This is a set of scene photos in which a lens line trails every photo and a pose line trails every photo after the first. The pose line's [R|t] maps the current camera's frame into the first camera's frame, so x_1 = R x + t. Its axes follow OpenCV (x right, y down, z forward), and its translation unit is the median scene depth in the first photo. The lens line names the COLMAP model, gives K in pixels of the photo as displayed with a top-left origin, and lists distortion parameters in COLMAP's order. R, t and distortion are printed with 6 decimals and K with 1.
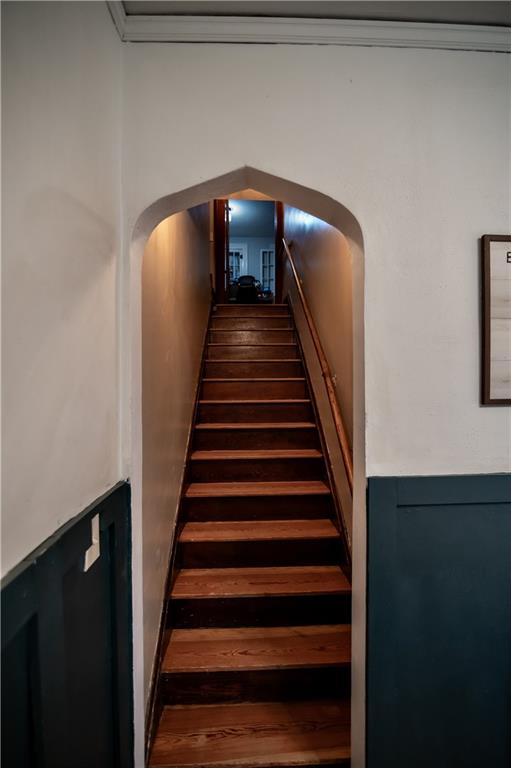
lens RADIAL K [[355.8, 0, 254.7], [0, 355.8, 385.6], [0, 0, 1]] dist [-0.022306, 0.001077]
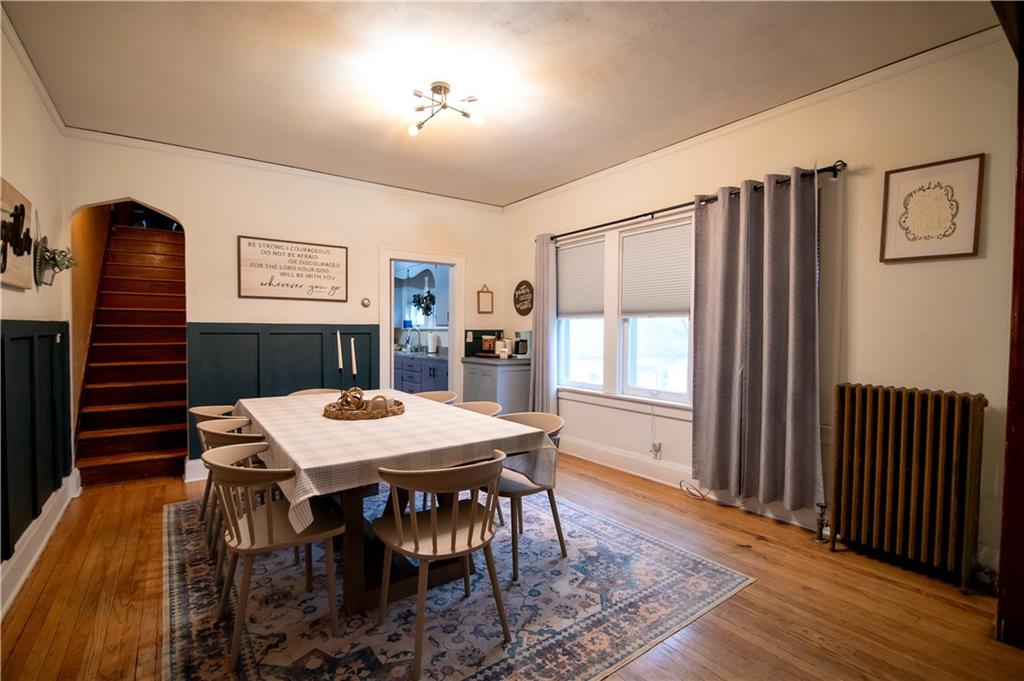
lens RADIAL K [[474.5, 0, 515.9], [0, 474.5, 345.9], [0, 0, 1]] dist [-0.022306, 0.001077]
pose [[0.828040, -0.007671, 0.560617, 0.125638], [-0.011749, 0.999449, 0.031028, 0.095116], [-0.560546, -0.032279, 0.827494, -1.058169]]
